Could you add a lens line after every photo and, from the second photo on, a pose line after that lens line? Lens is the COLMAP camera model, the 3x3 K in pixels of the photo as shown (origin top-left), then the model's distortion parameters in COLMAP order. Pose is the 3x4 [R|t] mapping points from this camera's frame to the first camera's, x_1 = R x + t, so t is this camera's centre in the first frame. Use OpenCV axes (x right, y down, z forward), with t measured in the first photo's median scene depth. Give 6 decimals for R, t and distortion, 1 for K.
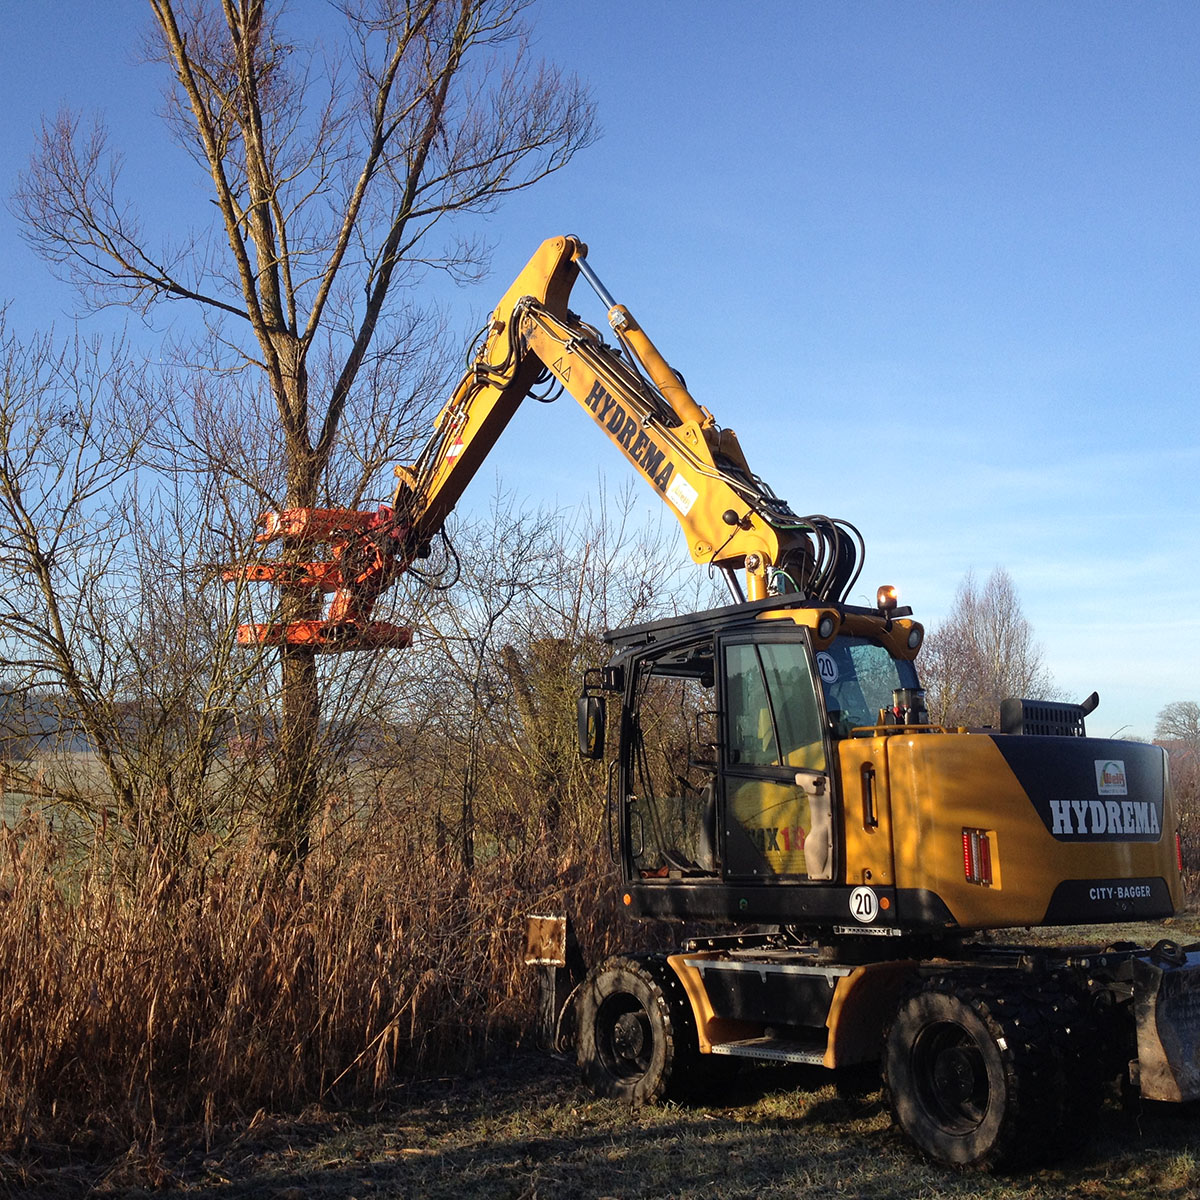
lens RADIAL K [[1455.5, 0, 600.0], [0, 1455.5, 600.0], [0, 0, 1]] dist [0.262801, -0.588747]
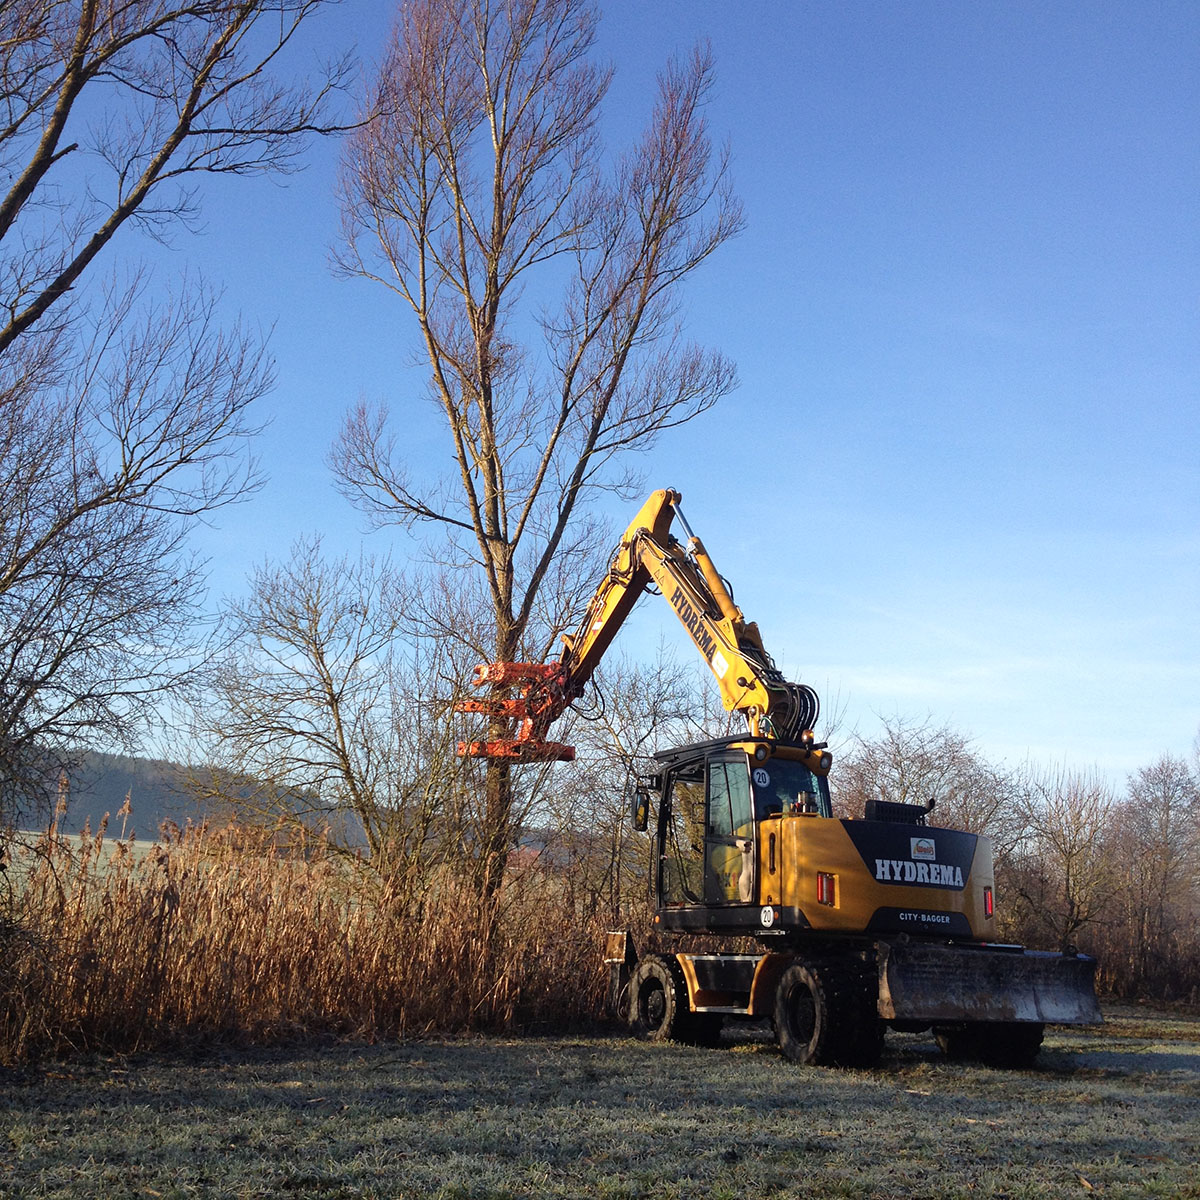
lens RADIAL K [[1534.1, 0, 597.1], [0, 1534.1, 587.7], [0, 0, 1]] dist [0.240974, -0.624749]
pose [[0.979366, 0.004702, -0.202042, 0.239404], [-0.021643, 0.996420, -0.081724, -0.016469], [0.200934, 0.084410, 0.975961, -0.576950]]
